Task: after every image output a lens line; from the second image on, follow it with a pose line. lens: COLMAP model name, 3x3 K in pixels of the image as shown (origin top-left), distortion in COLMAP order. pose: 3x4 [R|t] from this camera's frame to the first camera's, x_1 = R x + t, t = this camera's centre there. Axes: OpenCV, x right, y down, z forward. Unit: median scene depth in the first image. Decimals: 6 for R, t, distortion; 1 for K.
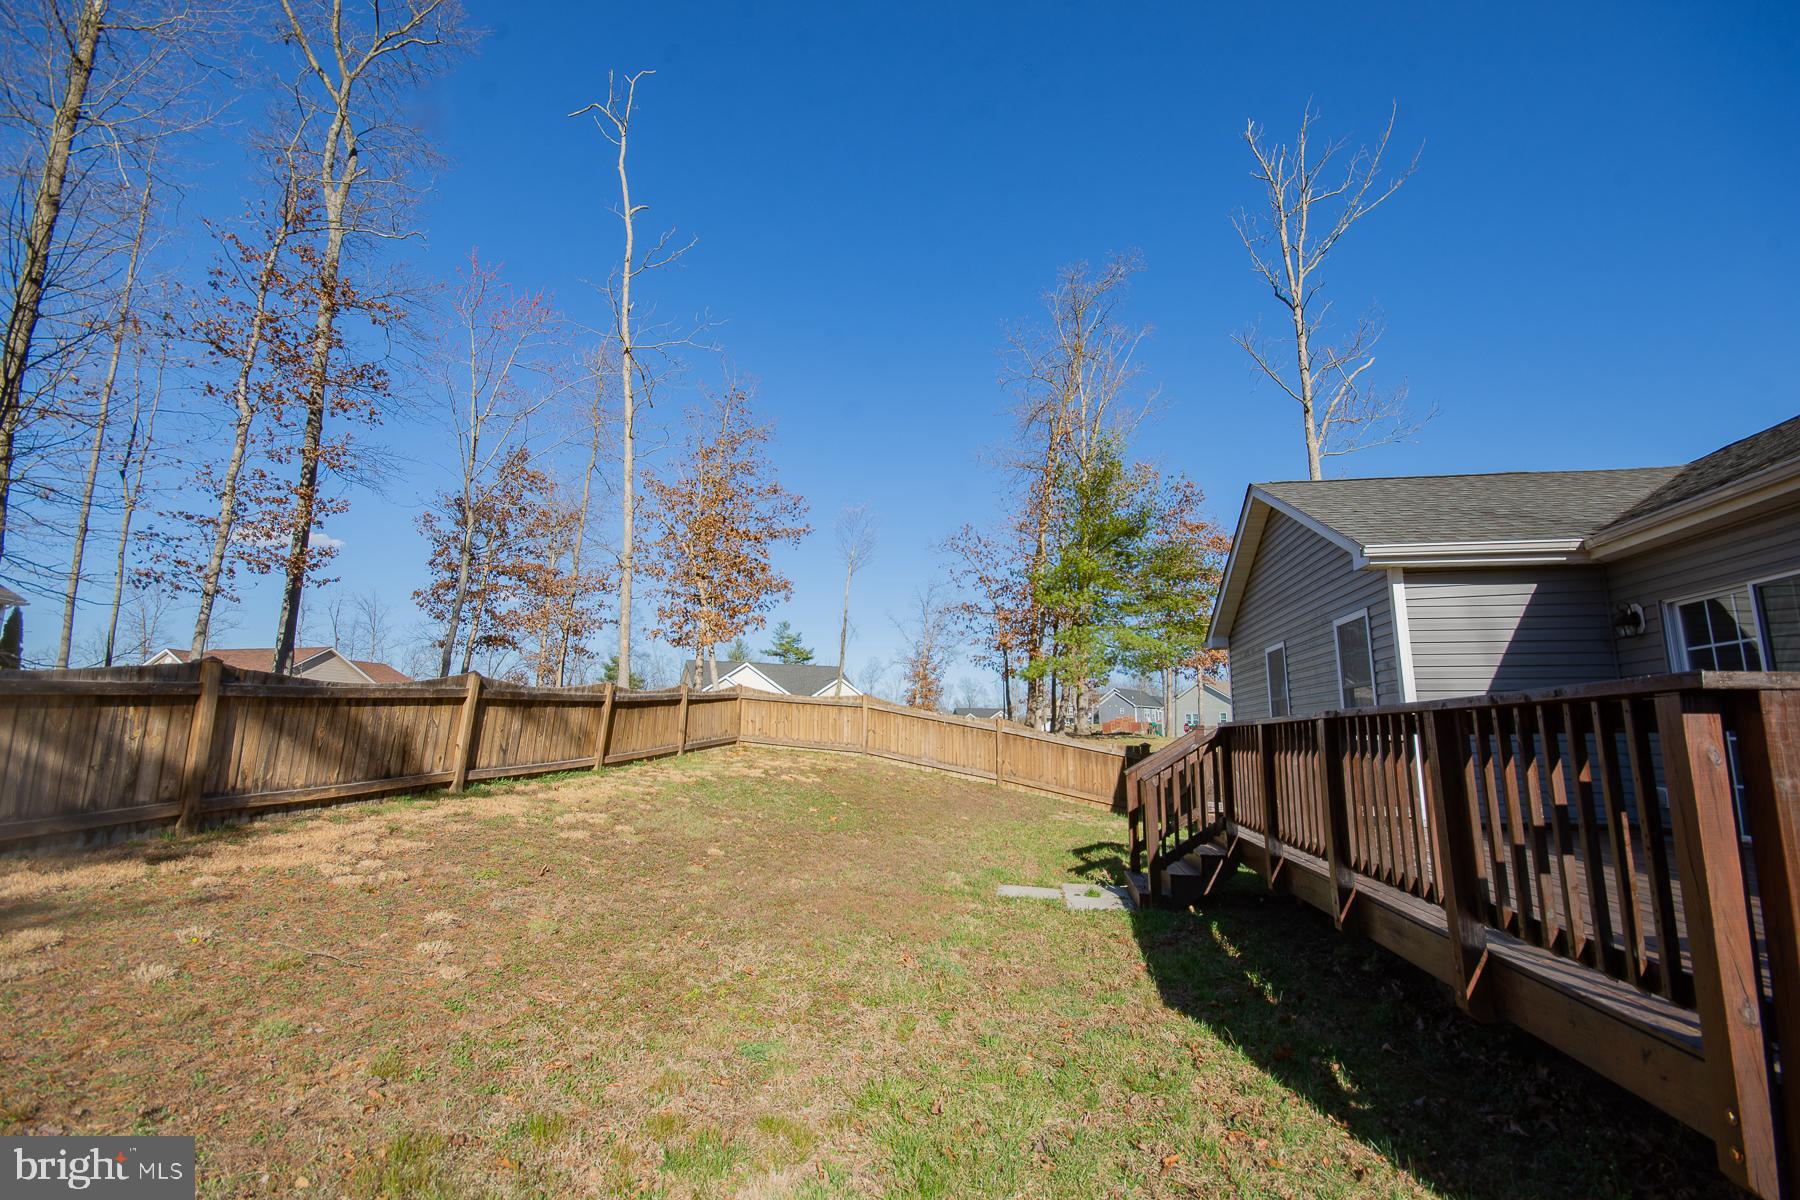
lens RADIAL K [[791.0, 0, 905.6], [0, 791.0, 599.9], [0, 0, 1]] dist [0.011176, -0.010170]
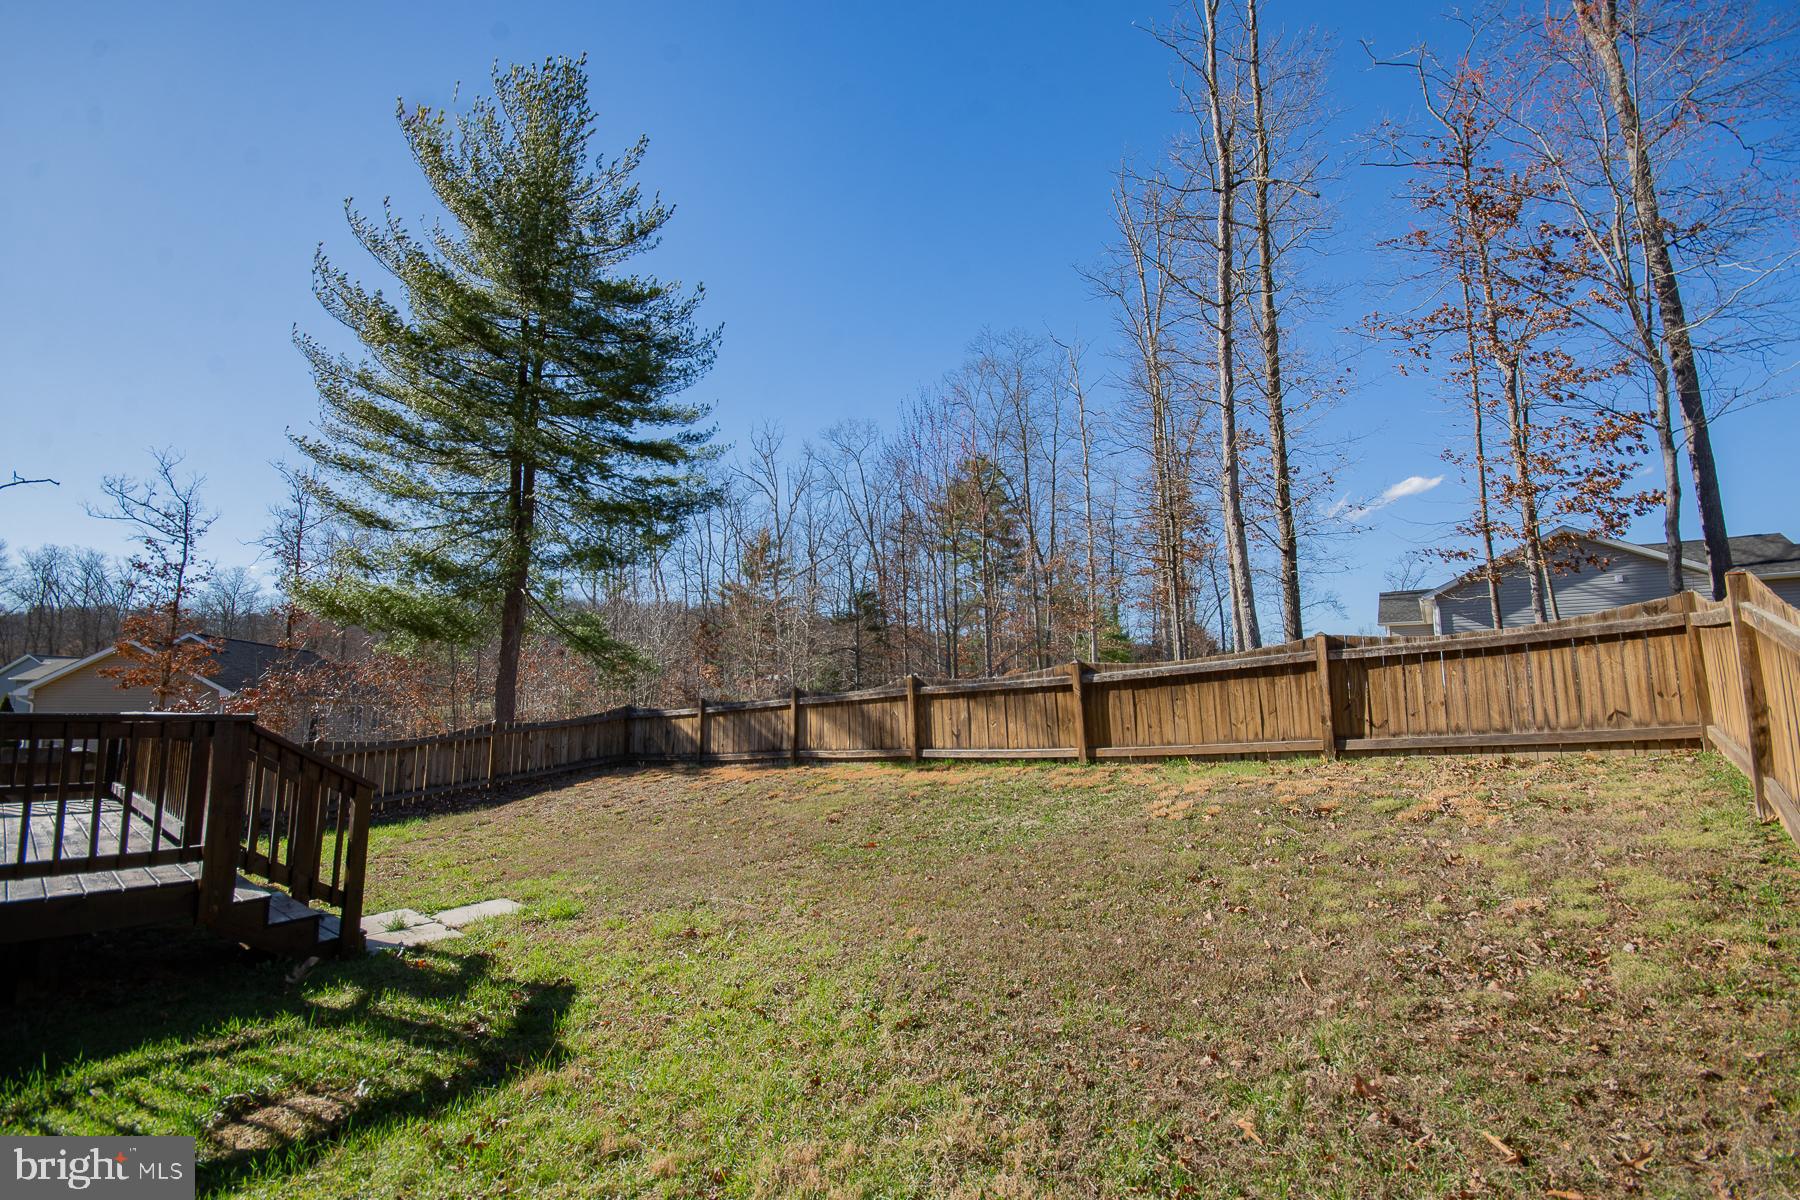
lens RADIAL K [[791.0, 0, 891.5], [0, 791.0, 607.9], [0, 0, 1]] dist [0.011176, -0.010170]
pose [[-0.537104, -0.113511, -0.835844, 0.573966], [0.145361, 0.963625, -0.224271, 0.262175], [0.830897, -0.241955, -0.501066, 1.589961]]
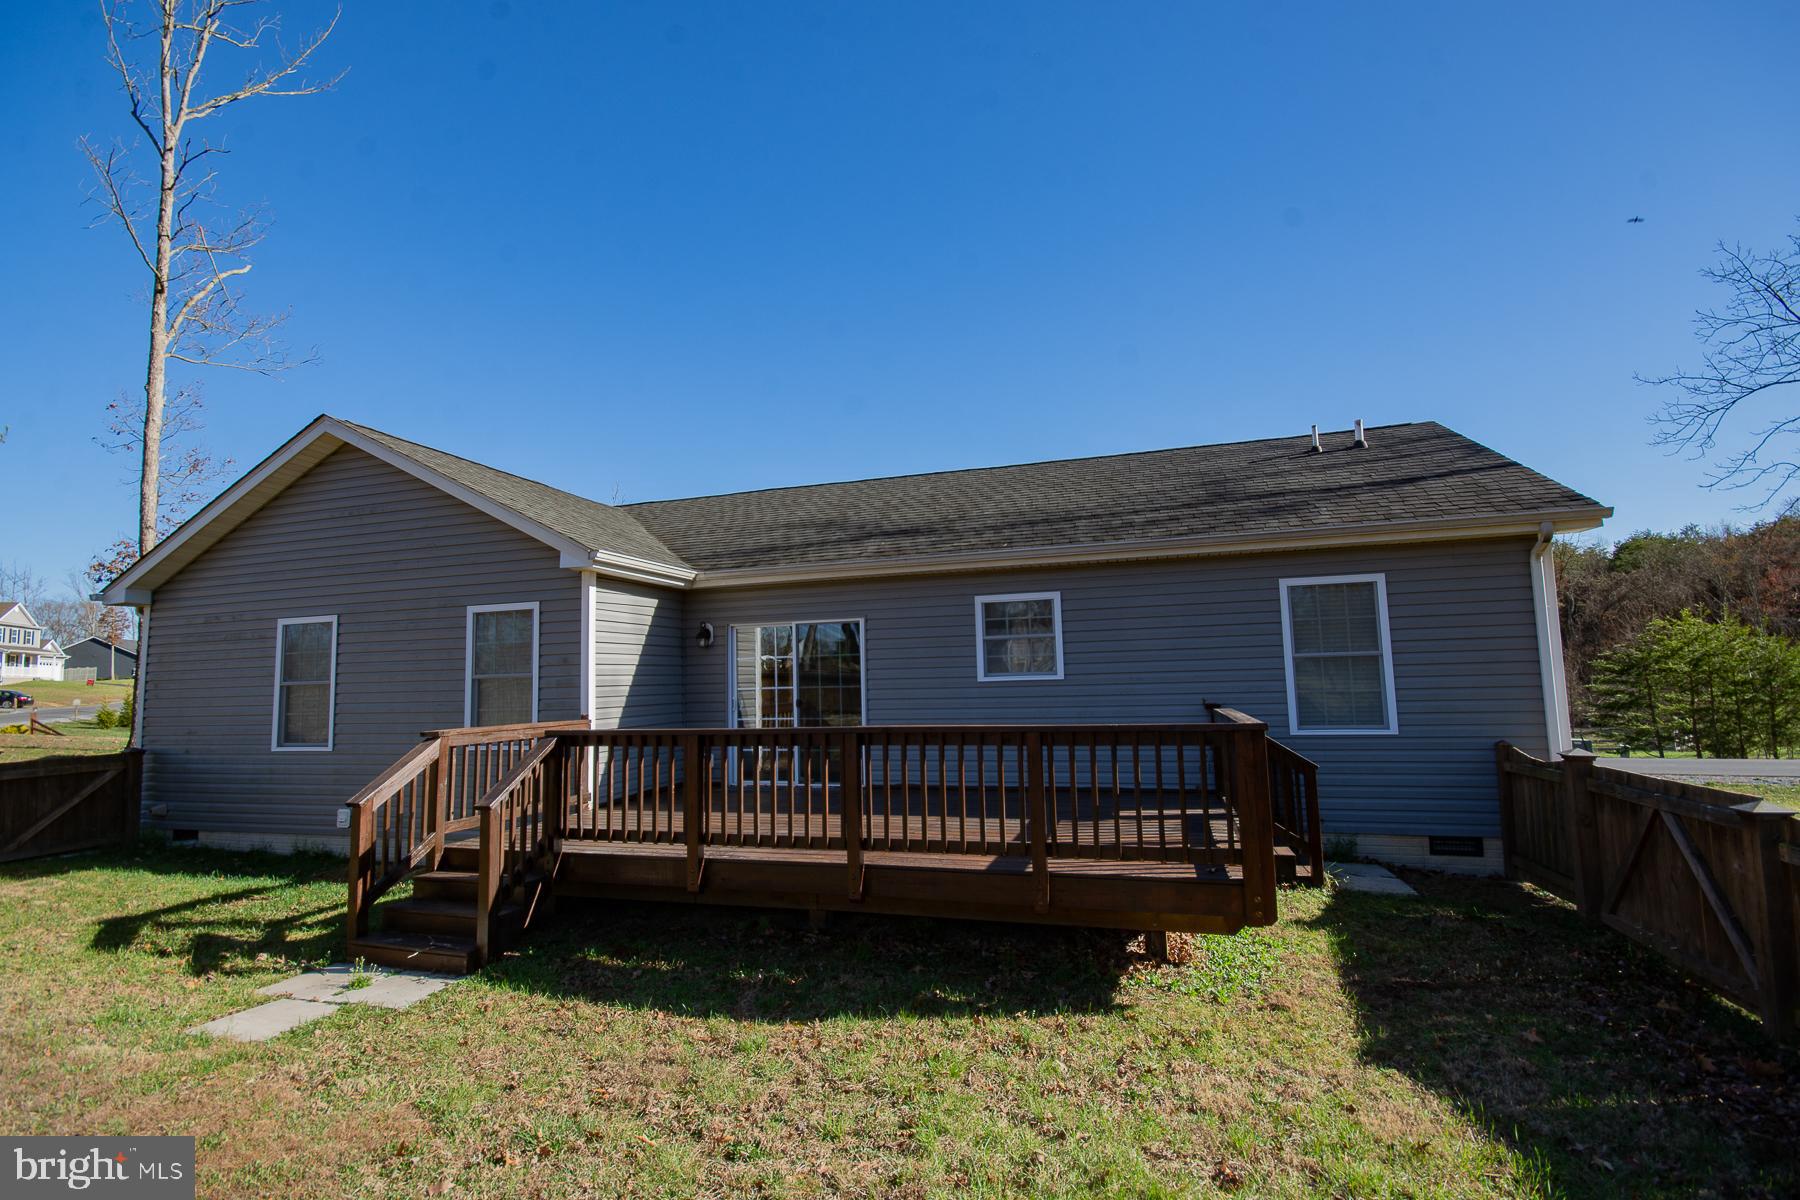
lens RADIAL K [[791.0, 0, 887.8], [0, 791.0, 607.6], [0, 0, 1]] dist [0.011176, -0.010170]
pose [[0.120800, 0.080245, 0.989428, -0.362238], [-0.149876, 0.986776, -0.061731, 0.013585], [-0.981297, -0.140834, 0.131229, 0.427783]]
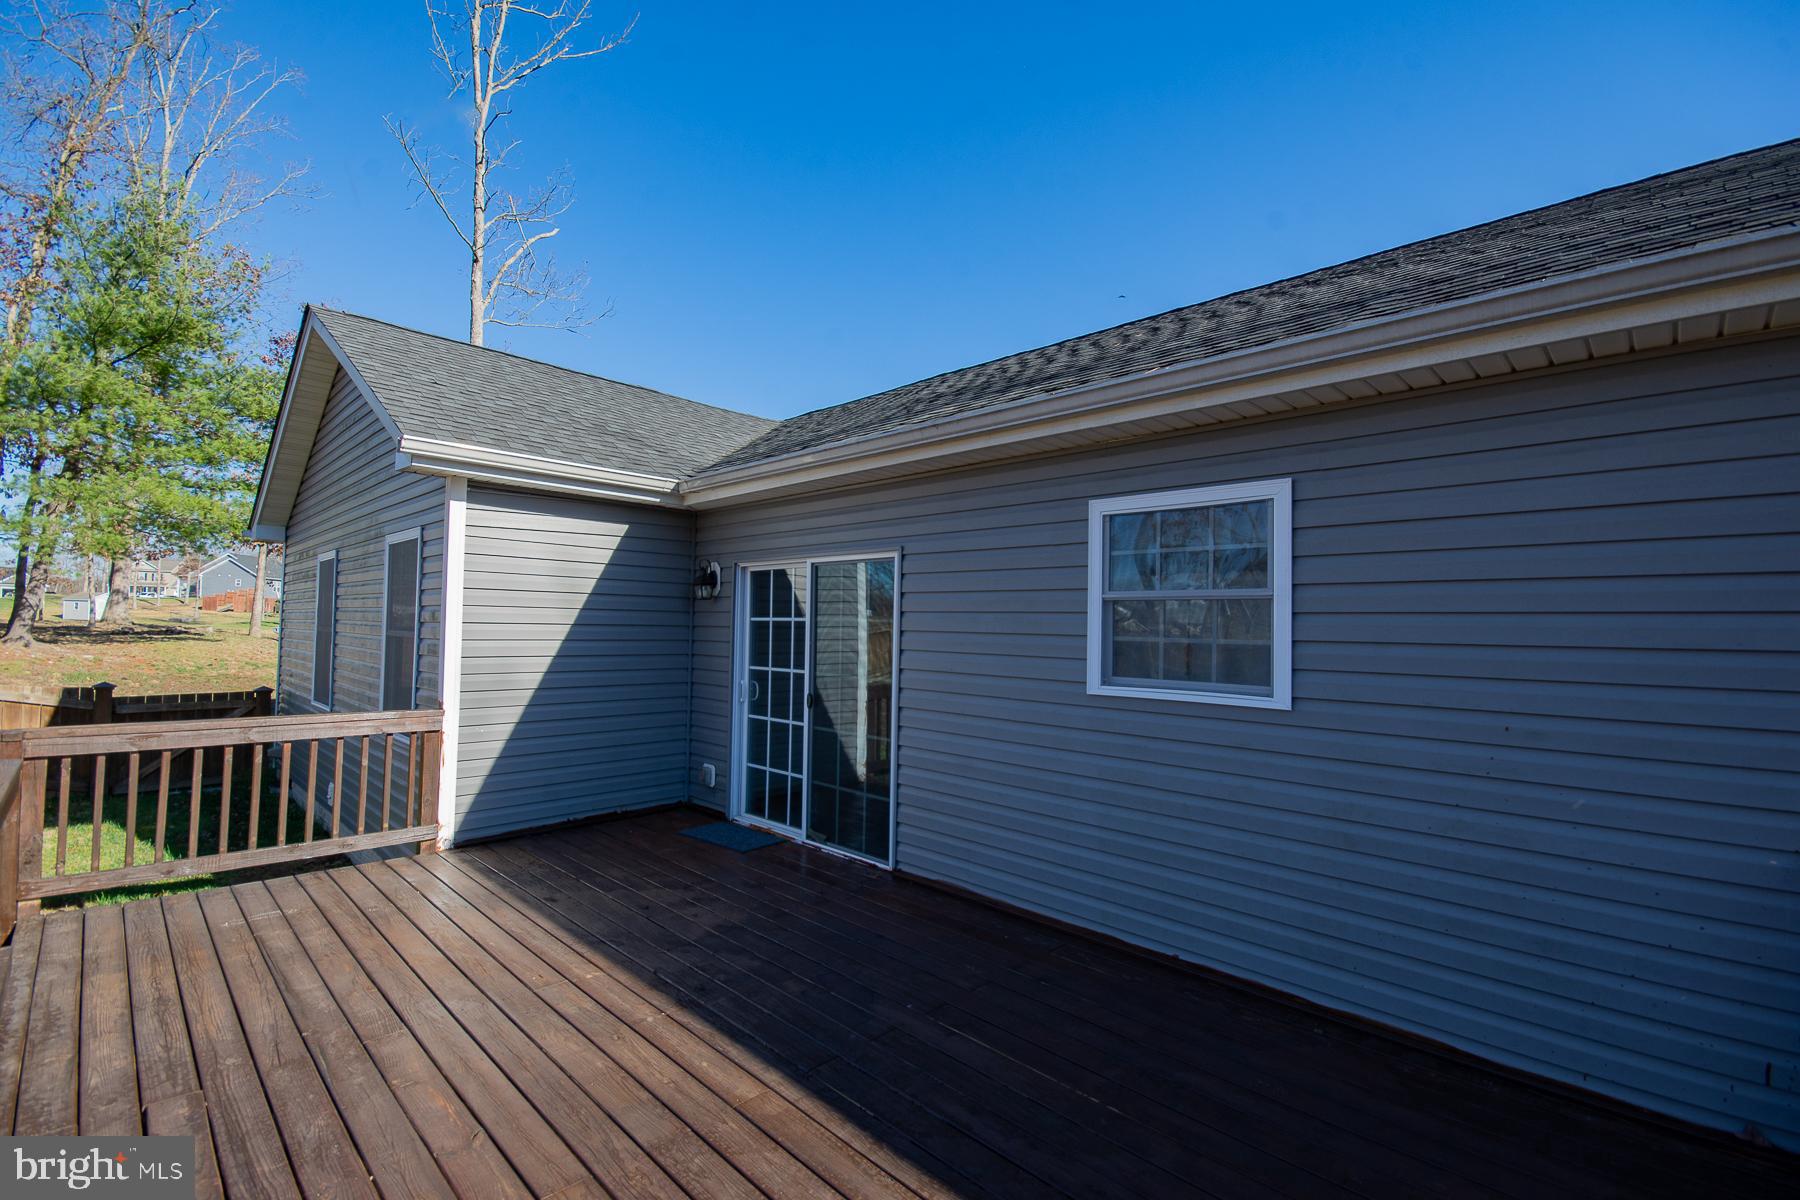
lens RADIAL K [[791.0, 0, 893.2], [0, 791.0, 592.1], [0, 0, 1]] dist [0.011176, -0.010170]
pose [[0.588969, 0.042046, 0.807061, 0.270623], [-0.158070, 0.985350, 0.064021, -0.042579], [-0.792546, -0.165279, 0.586987, 0.264336]]
